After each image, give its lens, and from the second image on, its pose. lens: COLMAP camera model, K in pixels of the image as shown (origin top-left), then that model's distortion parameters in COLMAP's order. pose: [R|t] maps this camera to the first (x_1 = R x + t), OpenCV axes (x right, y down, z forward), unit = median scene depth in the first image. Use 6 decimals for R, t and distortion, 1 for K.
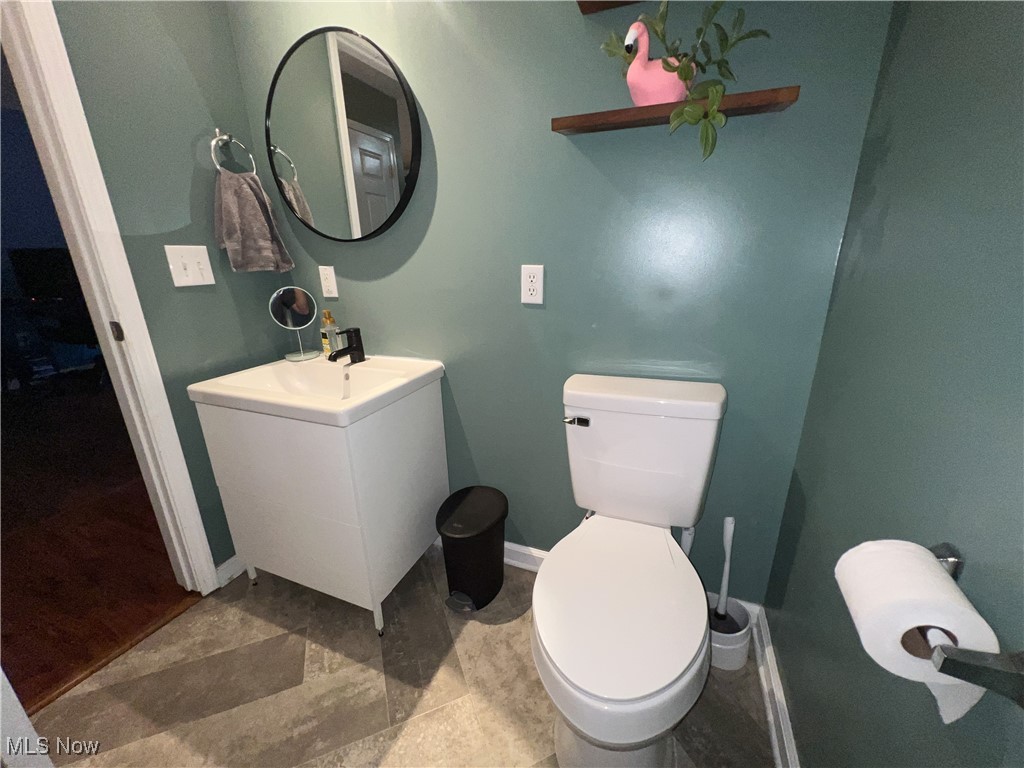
lens RADIAL K [[410.2, 0, 509.9], [0, 410.2, 382.6], [0, 0, 1]] dist [-0.000430, -0.000345]
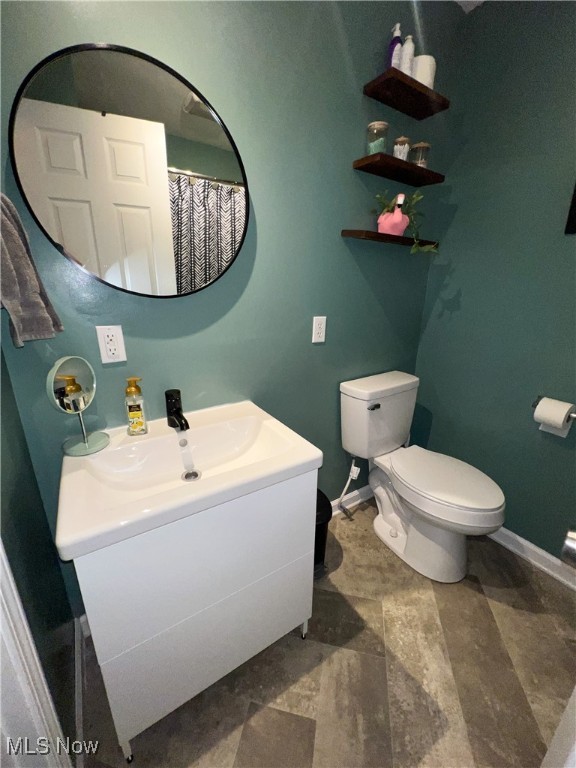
lens RADIAL K [[307.7, 0, 297.4], [0, 307.7, 384.9], [0, 0, 1]] dist [-0.000430, -0.000345]
pose [[0.566333, -0.219785, 0.794331, -0.913414], [0.220574, 0.969049, 0.110866, -0.190089], [-0.794112, 0.112422, 0.597284, 0.439001]]
